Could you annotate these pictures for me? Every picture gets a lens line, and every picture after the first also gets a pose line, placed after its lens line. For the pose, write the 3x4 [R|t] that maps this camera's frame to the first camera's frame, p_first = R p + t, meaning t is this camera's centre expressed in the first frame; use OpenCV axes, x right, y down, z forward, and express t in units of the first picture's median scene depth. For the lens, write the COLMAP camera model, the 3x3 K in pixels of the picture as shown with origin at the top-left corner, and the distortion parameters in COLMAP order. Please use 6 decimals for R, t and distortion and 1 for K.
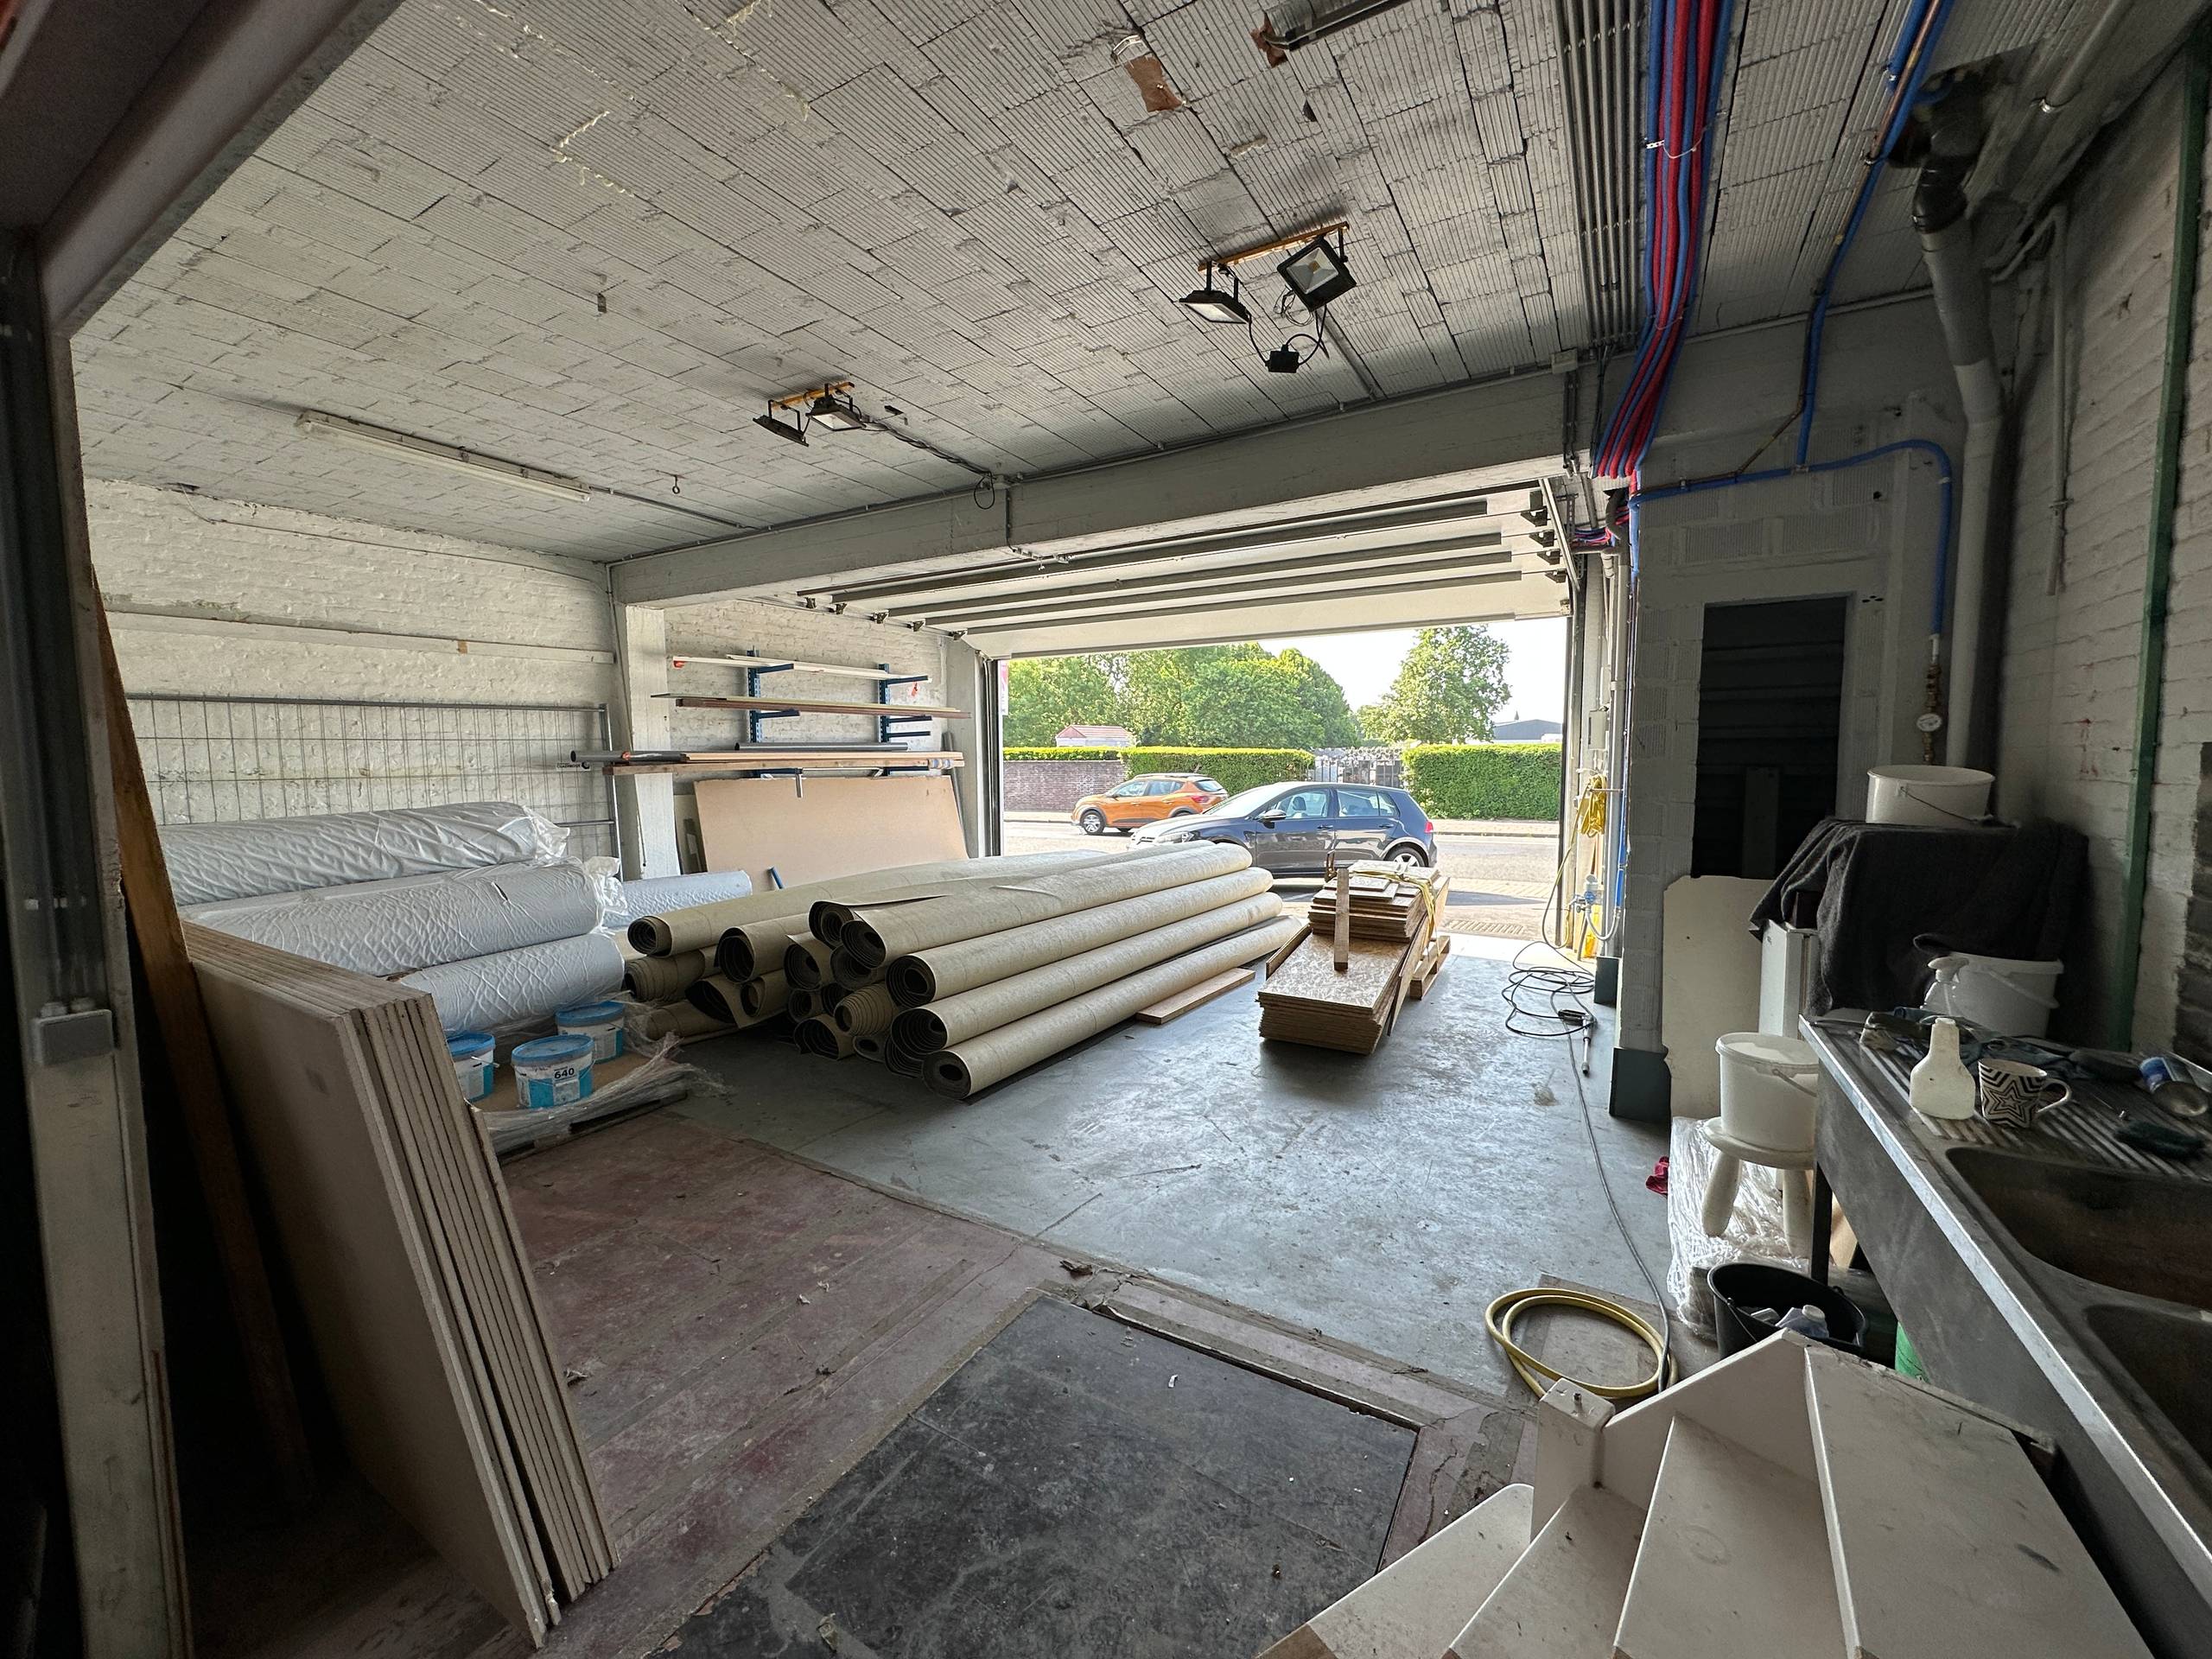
lens RADIAL K [[880.4, 0, 1101.3], [0, 880.4, 831.5], [0, 0, 1]] dist [0.003042, -0.000362]
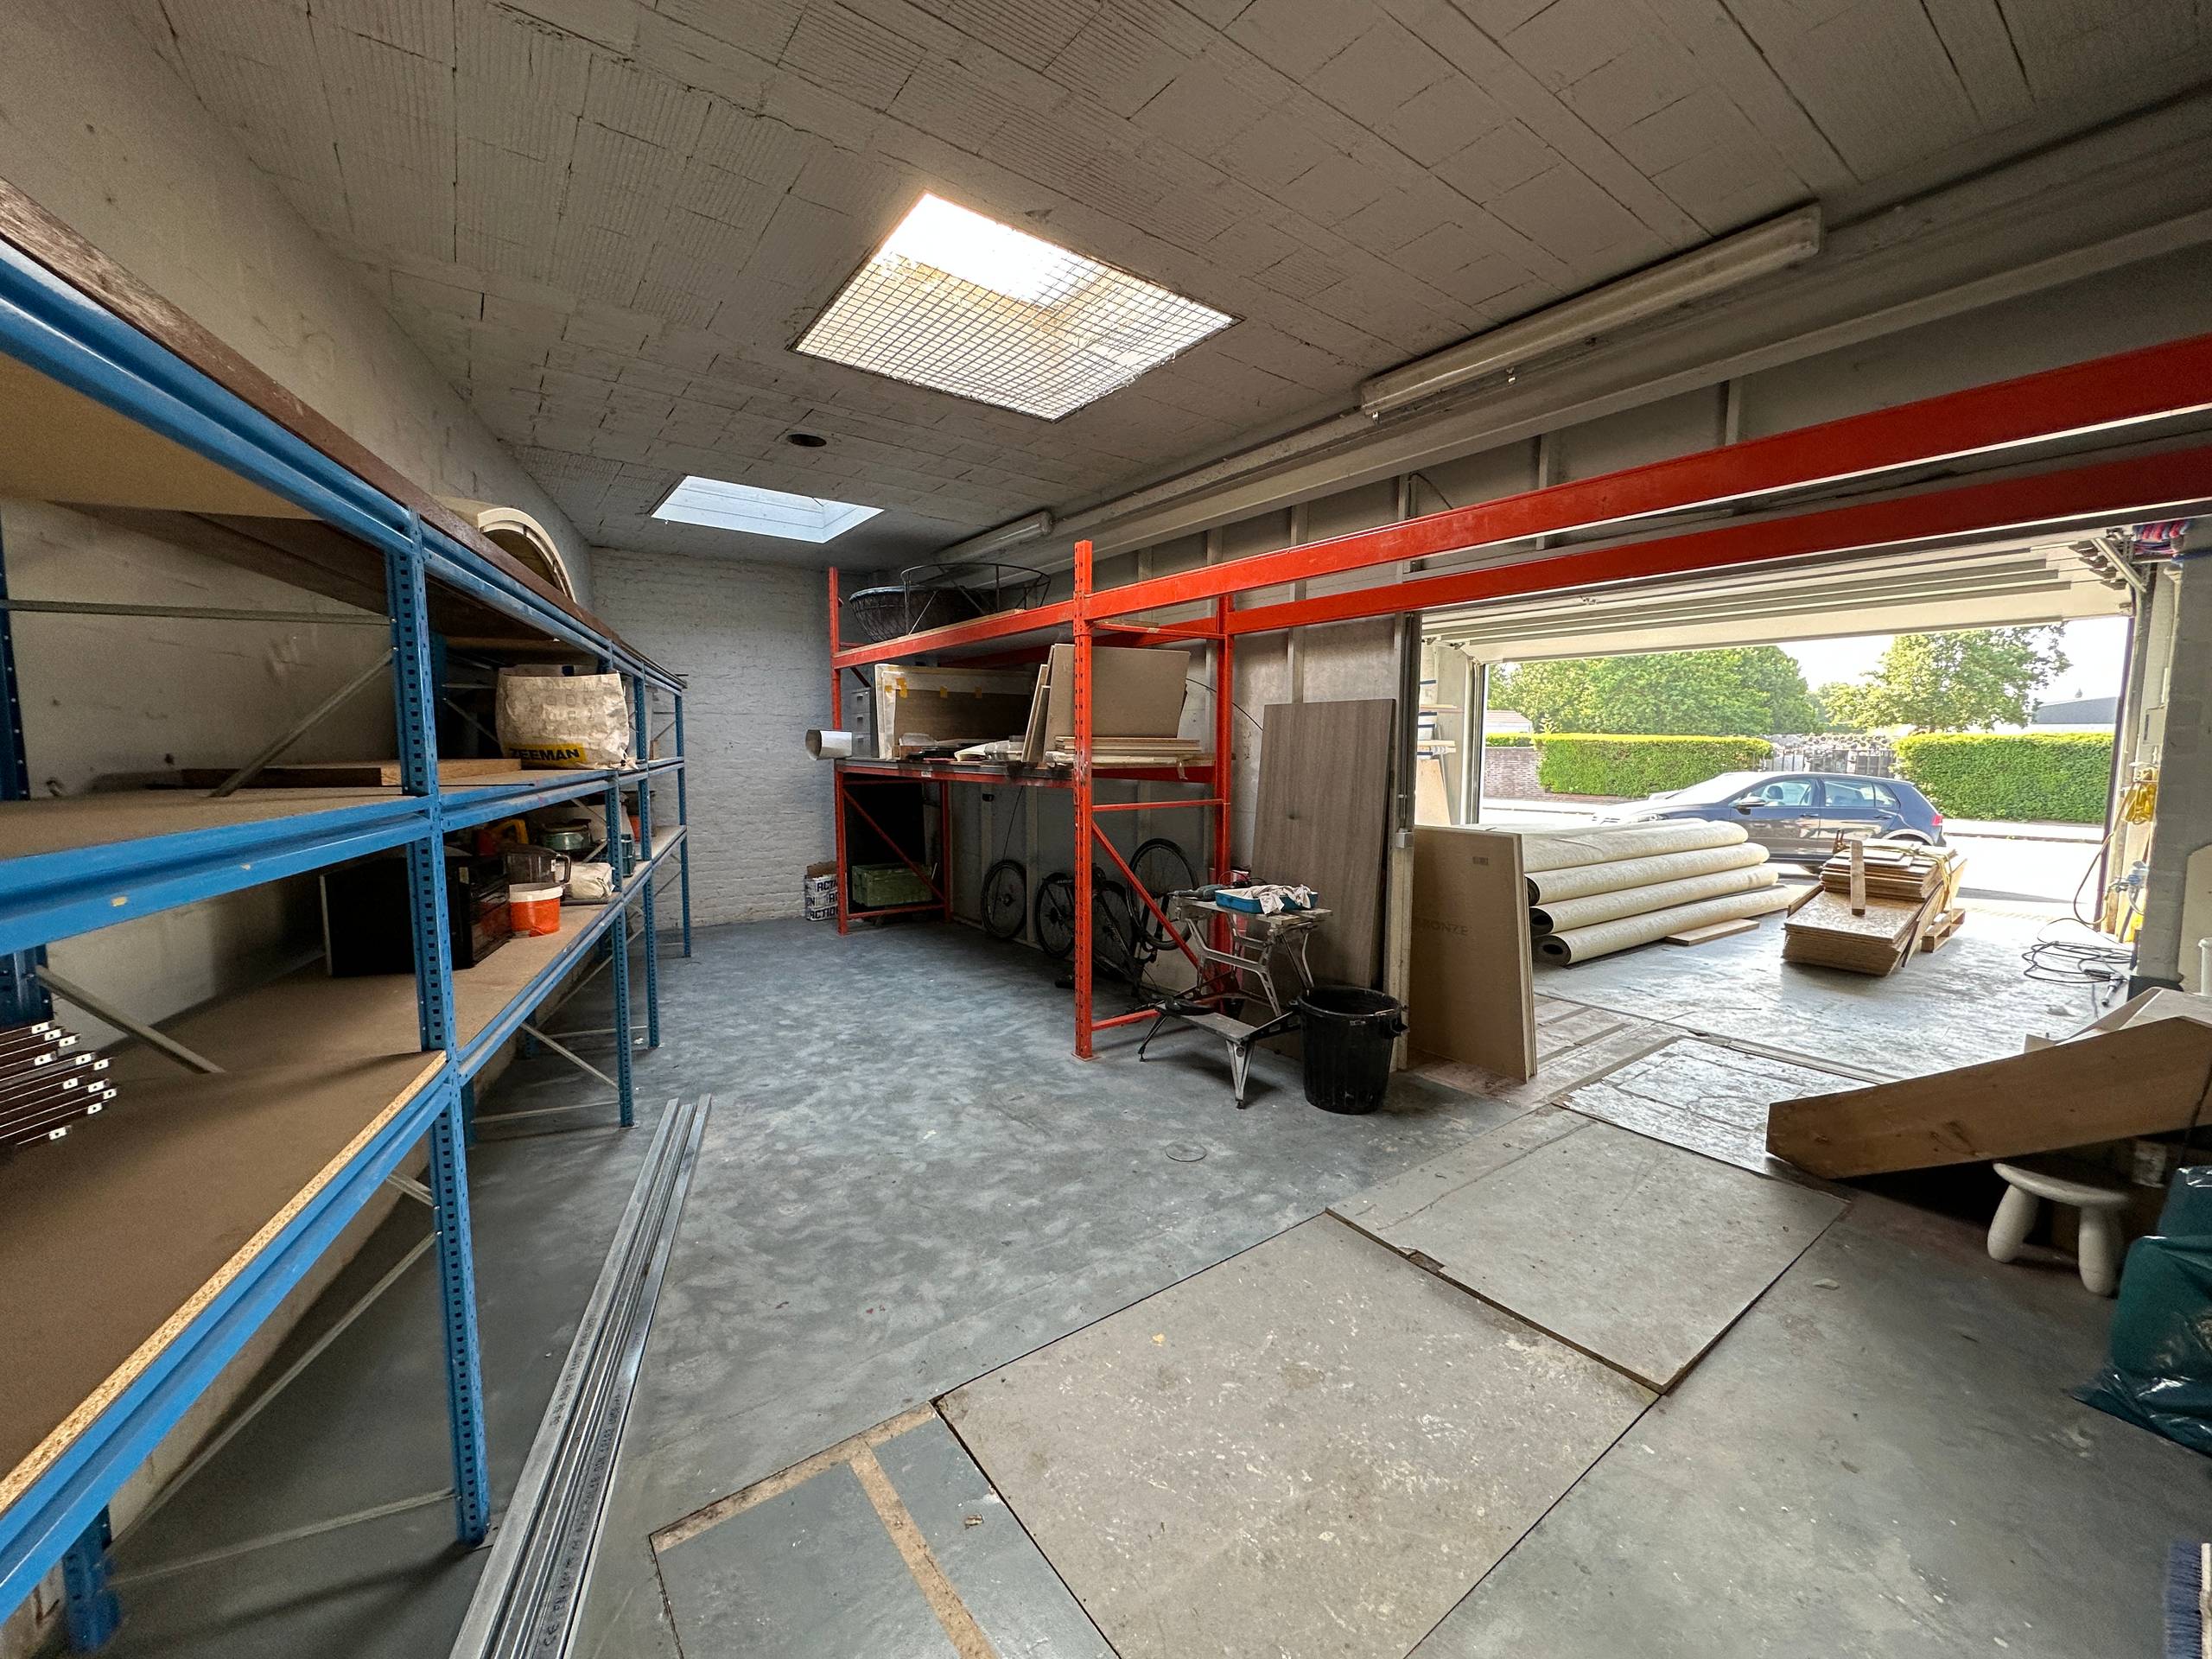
lens RADIAL K [[880.4, 0, 1105.6], [0, 880.4, 830.0], [0, 0, 1]] dist [0.003042, -0.000362]
pose [[0.924580, 0.045626, -0.378245, -0.132841], [-0.039399, 0.998931, 0.024191, 0.022536], [0.378945, -0.007464, 0.925389, -0.309062]]
